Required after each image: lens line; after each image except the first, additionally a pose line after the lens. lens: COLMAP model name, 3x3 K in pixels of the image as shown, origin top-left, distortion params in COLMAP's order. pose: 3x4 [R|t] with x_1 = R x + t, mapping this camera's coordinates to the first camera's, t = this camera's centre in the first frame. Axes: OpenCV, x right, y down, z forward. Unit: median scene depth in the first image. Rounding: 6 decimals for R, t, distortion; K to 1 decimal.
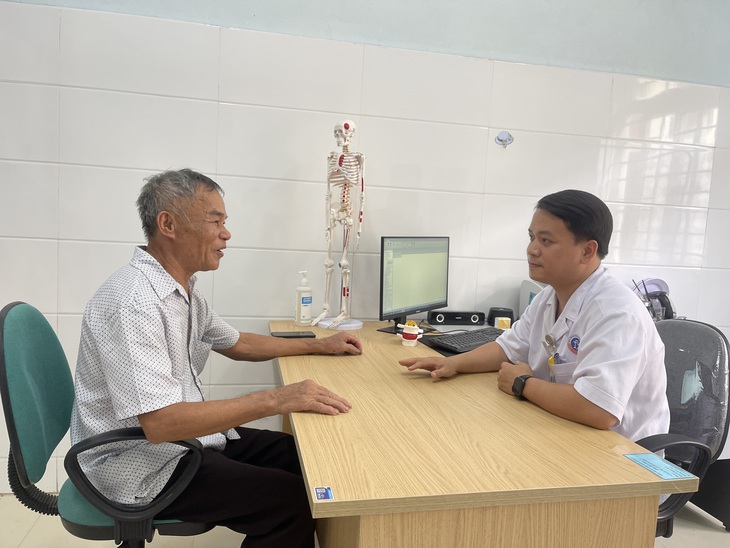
lens RADIAL K [[554.4, 0, 360.6], [0, 554.4, 273.0], [0, 0, 1]] dist [0.031303, -0.000816]
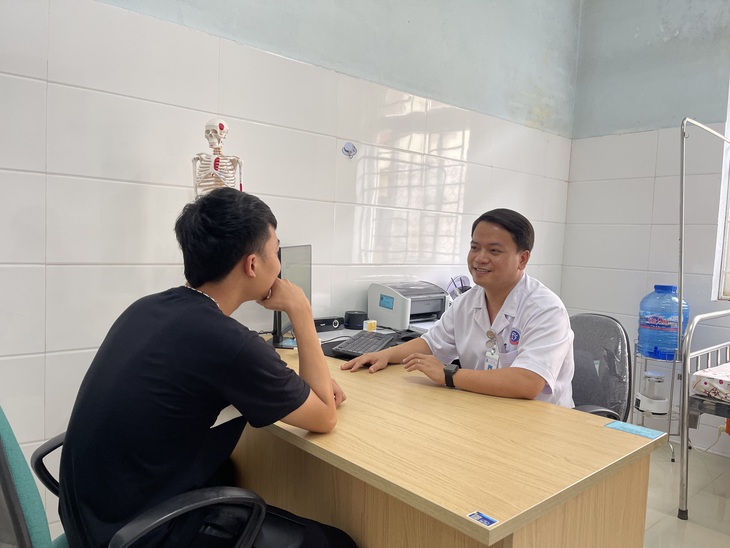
lens RADIAL K [[554.4, 0, 361.9], [0, 554.4, 275.2], [0, 0, 1]] dist [0.031303, -0.000816]
pose [[0.870433, -0.048662, 0.489876, -0.281270], [0.047107, 0.998769, 0.015511, -0.023909], [-0.490028, 0.009575, 0.871654, 0.093590]]
